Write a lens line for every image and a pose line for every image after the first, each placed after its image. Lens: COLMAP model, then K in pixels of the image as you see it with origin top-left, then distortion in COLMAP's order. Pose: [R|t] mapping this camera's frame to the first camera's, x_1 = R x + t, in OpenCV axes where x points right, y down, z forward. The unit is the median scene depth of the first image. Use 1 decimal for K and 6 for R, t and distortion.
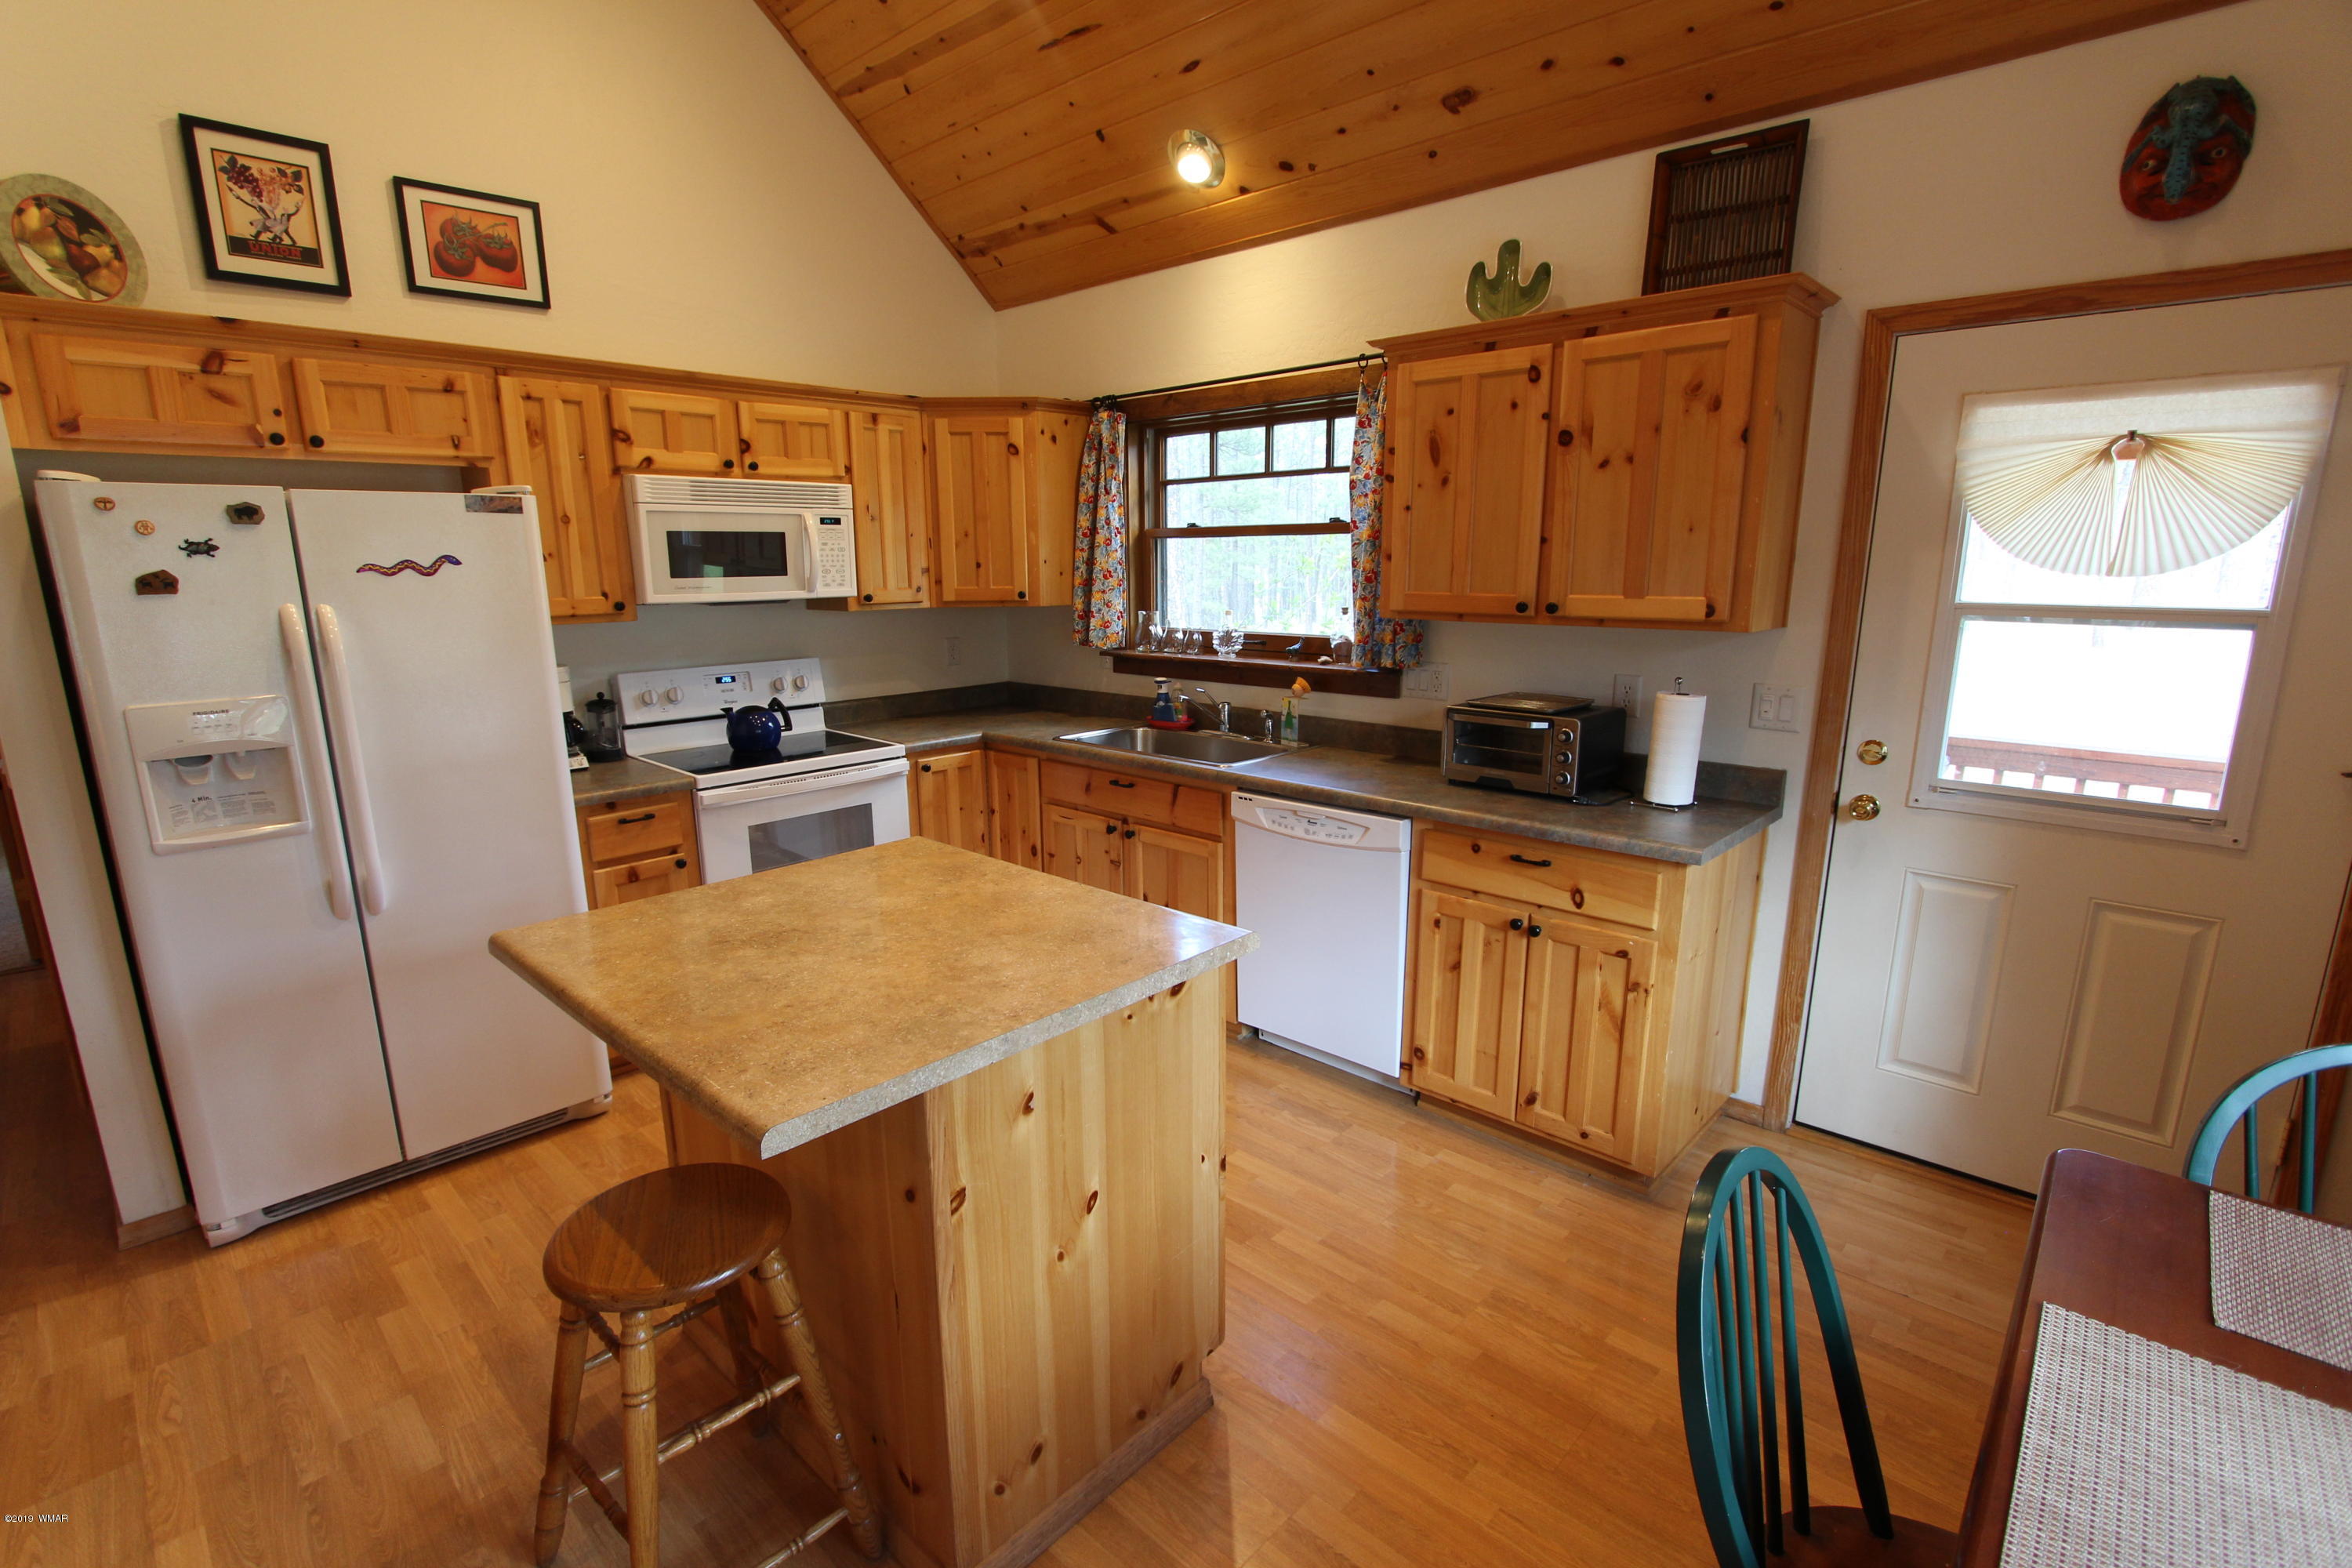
lens RADIAL K [[1075.6, 0, 1179.0], [0, 1075.6, 790.3], [0, 0, 1]] dist [0.002583, 0.000545]
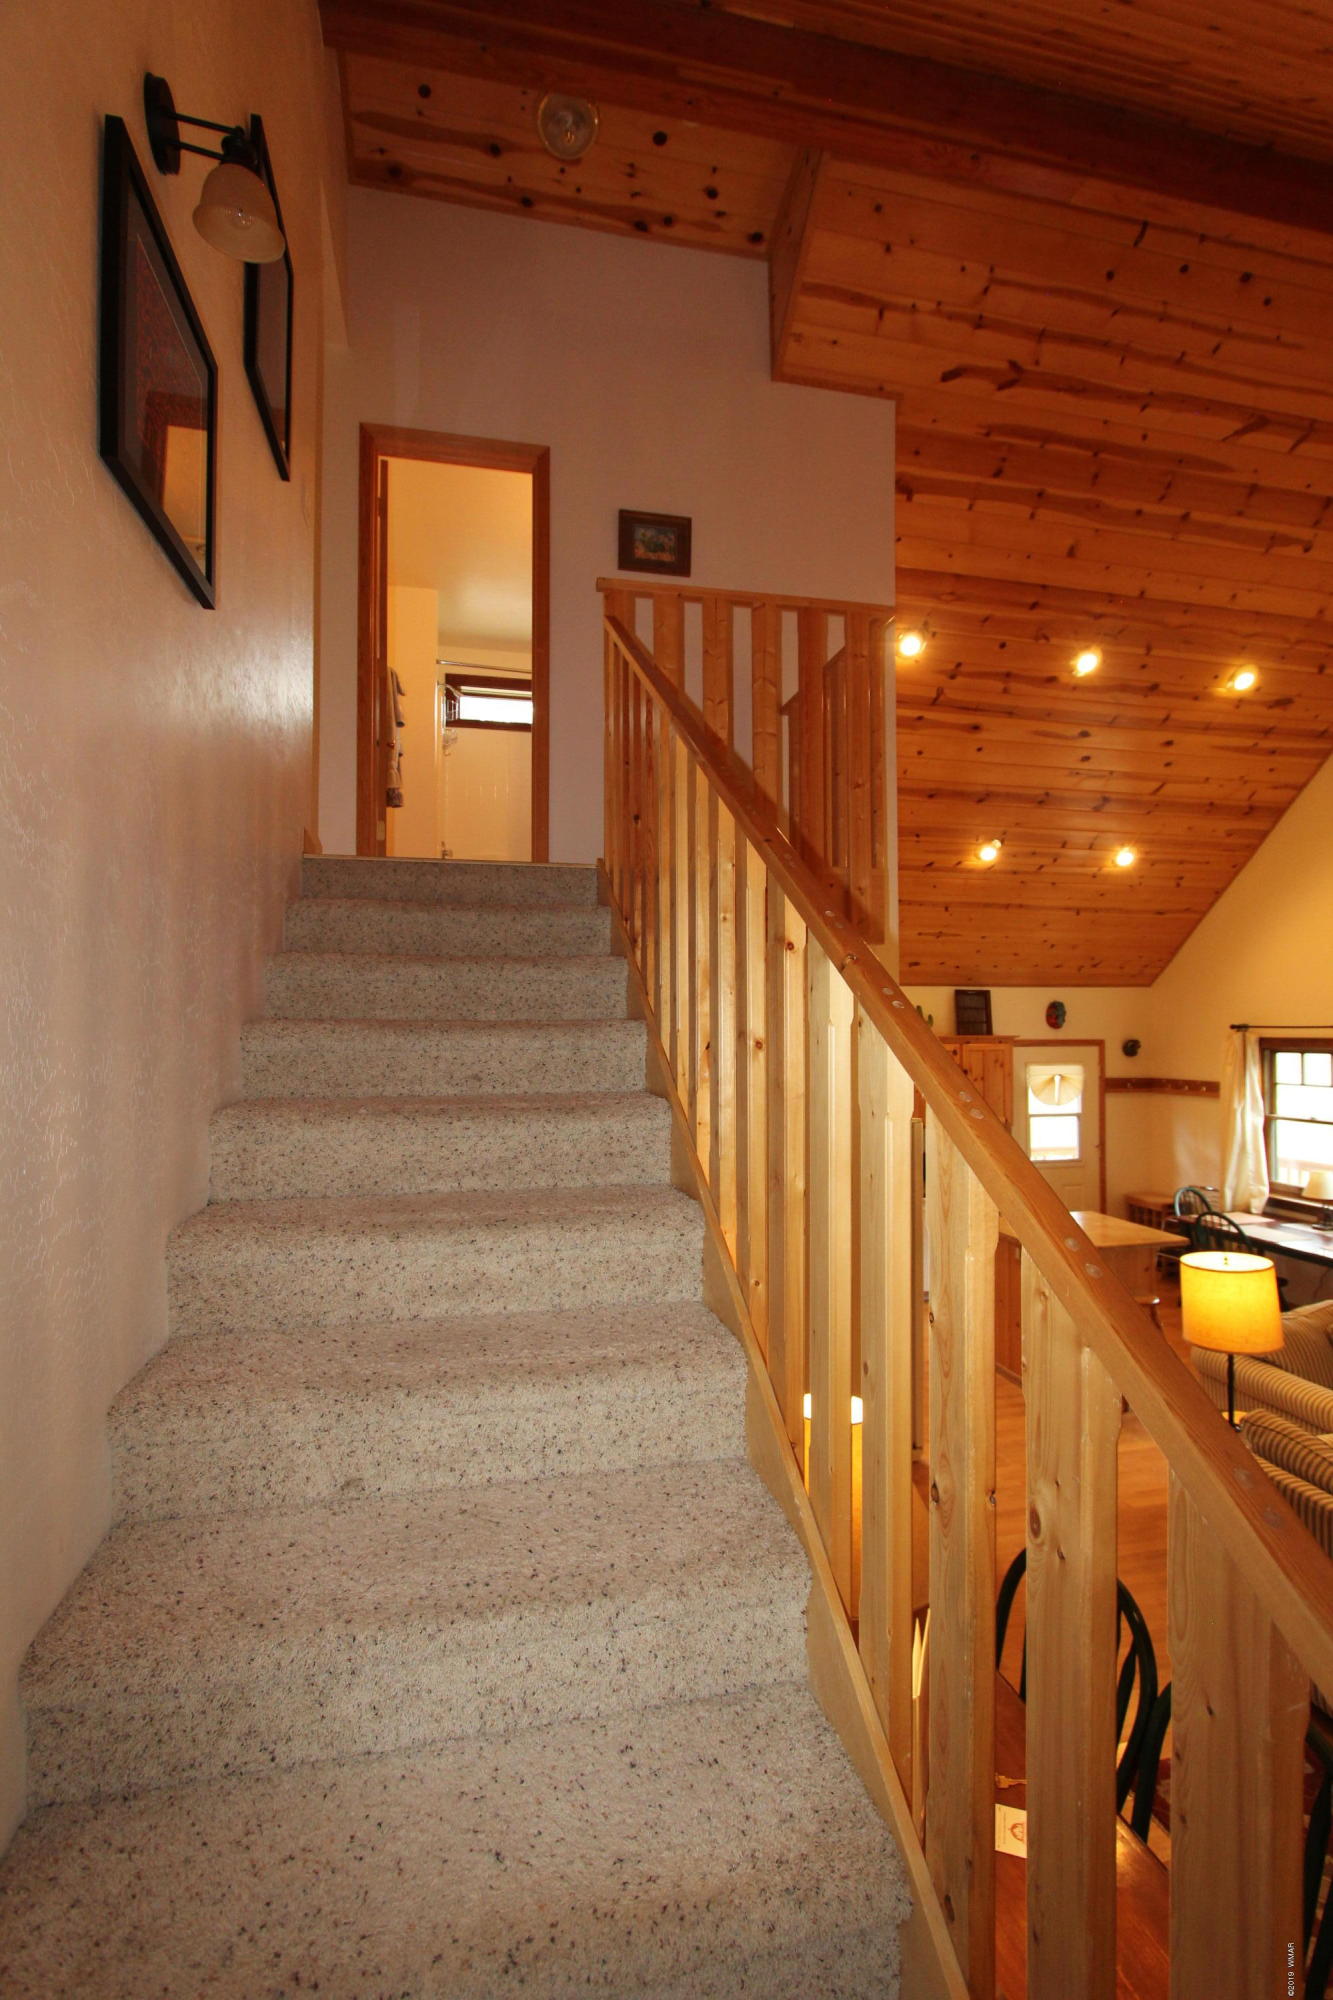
lens RADIAL K [[914.6, 0, 666.5], [0, 914.6, 1000.0], [0, 0, 1]] dist [0.002583, 0.000545]
pose [[0.567515, 0.018146, 0.823163, -2.698113], [0.171838, 0.975131, -0.139967, -0.330942], [-0.805232, 0.220884, 0.550283, 0.147526]]
